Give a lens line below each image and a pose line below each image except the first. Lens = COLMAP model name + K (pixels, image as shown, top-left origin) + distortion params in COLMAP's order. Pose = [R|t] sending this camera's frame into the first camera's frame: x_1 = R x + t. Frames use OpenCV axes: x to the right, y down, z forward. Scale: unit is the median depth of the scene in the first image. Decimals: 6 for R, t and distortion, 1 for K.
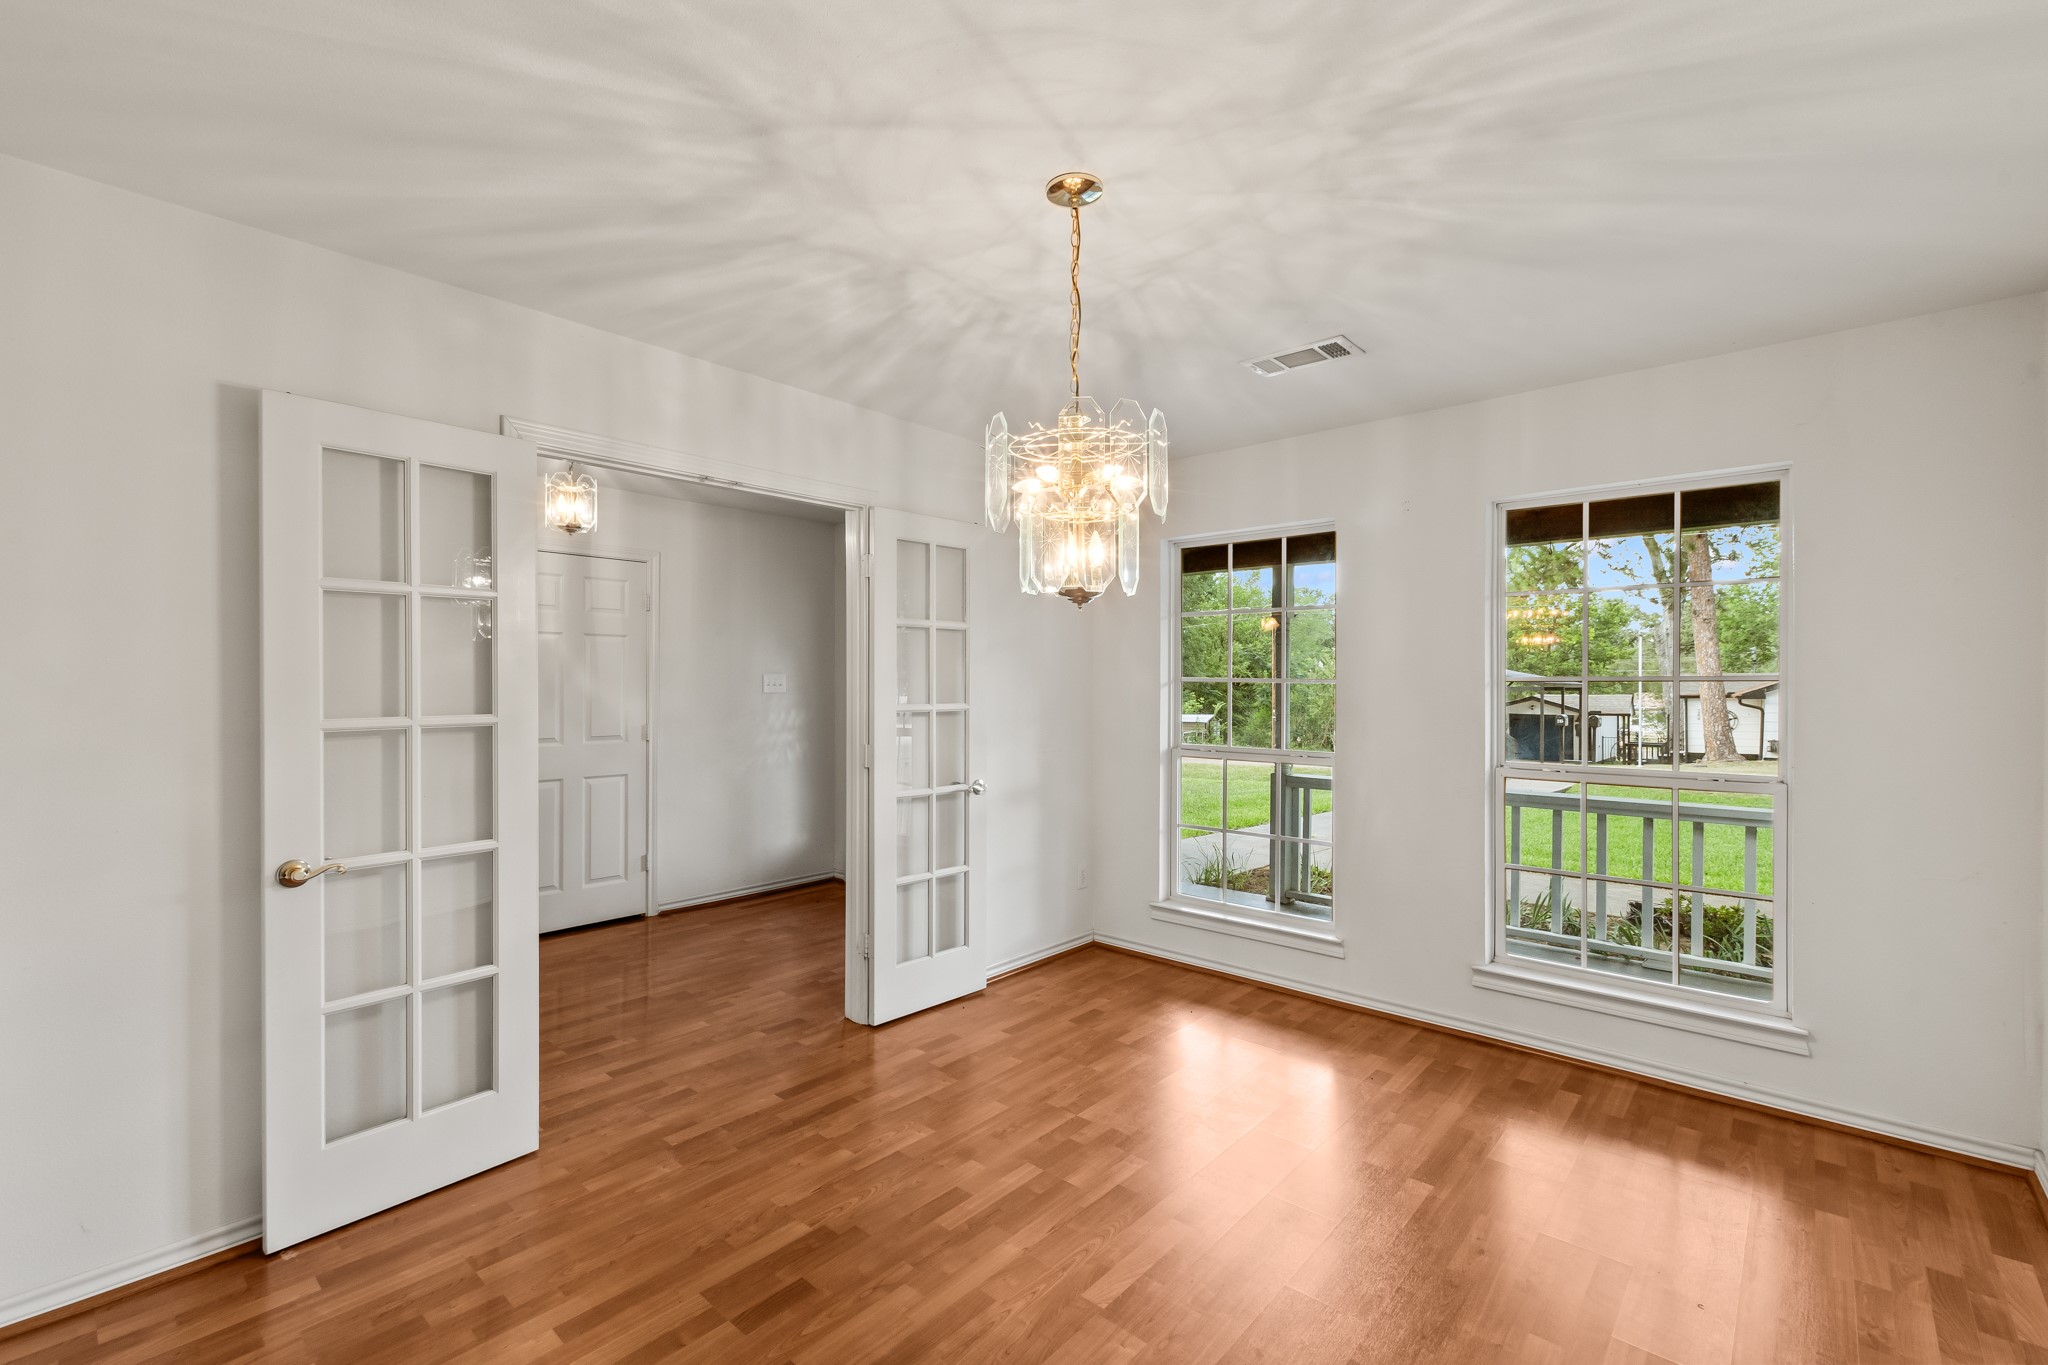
lens RADIAL K [[868.7, 0, 1024.0], [0, 868.7, 682.5], [0, 0, 1]] dist [-0.001029, -0.000523]
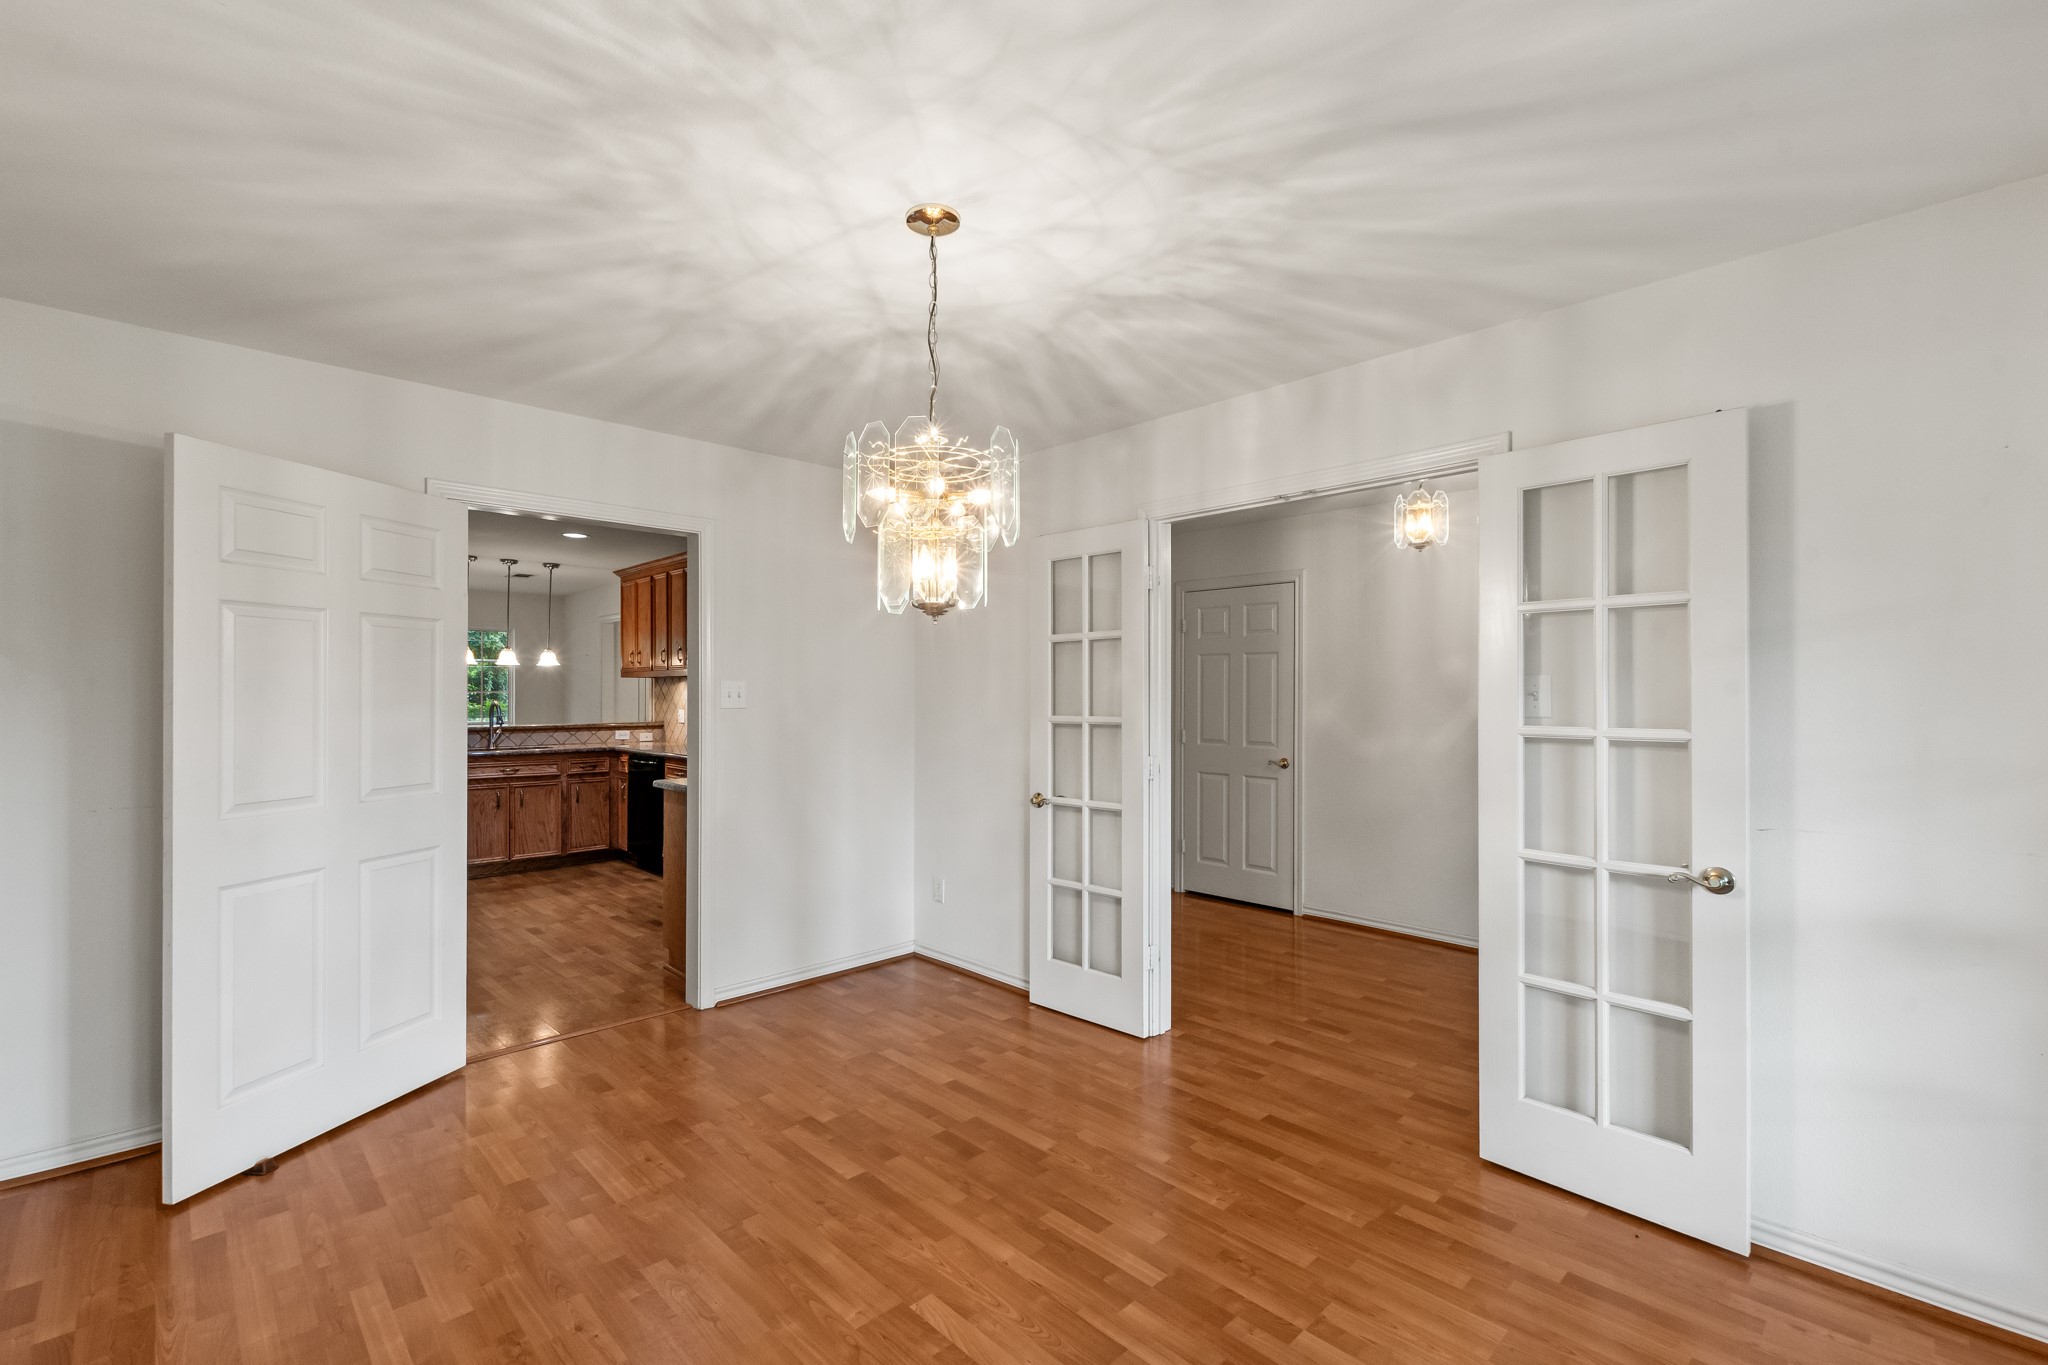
lens RADIAL K [[893.5, 0, 1007.7], [0, 893.5, 690.6], [0, 0, 1]] dist [0.007585, -0.000898]
pose [[-0.082652, -0.005736, -0.996562, 0.969046], [0.001162, 0.999982, -0.005852, 0.001229], [0.996578, -0.001642, -0.082644, 1.023437]]
